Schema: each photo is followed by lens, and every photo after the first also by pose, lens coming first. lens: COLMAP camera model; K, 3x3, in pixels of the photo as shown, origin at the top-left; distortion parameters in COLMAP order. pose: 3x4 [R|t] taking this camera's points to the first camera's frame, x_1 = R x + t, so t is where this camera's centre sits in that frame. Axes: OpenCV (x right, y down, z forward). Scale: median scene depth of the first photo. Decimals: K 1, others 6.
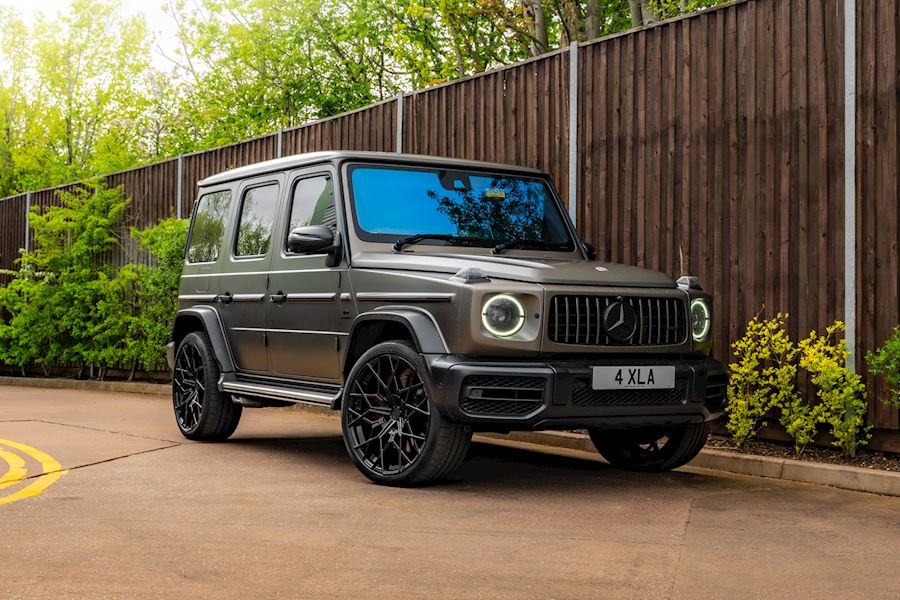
lens RADIAL K [[1335.0, 0, 441.2], [0, 1335.0, 309.6], [0, 0, 1]] dist [0.002272, 0.000000]
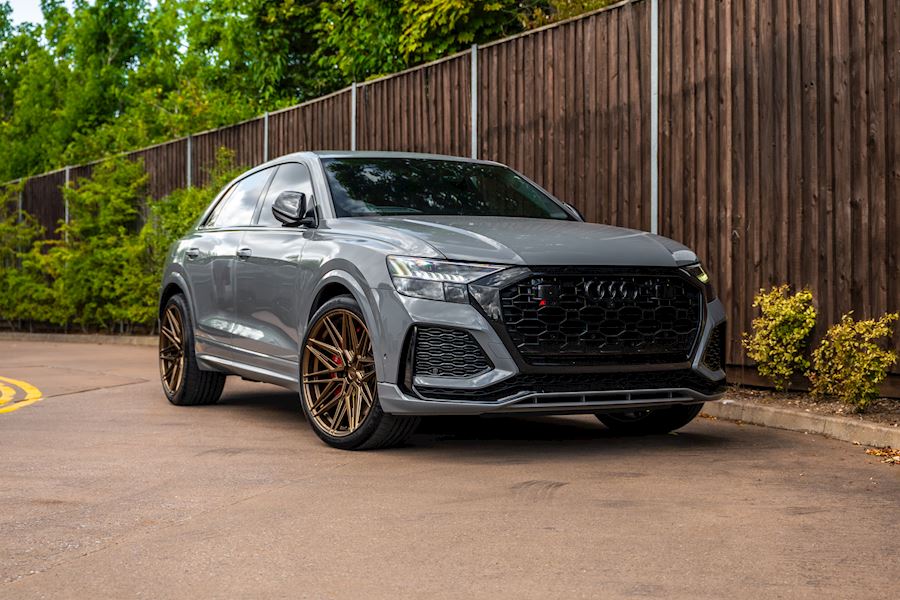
lens RADIAL K [[1353.6, 0, 458.2], [0, 1353.6, 312.8], [0, 0, 1]] dist [-0.007215, 0.000000]
pose [[0.998641, -0.013616, -0.050303, 0.154595], [0.015347, 0.999297, 0.034190, -0.001945], [0.049802, -0.034916, 0.998149, -0.240030]]
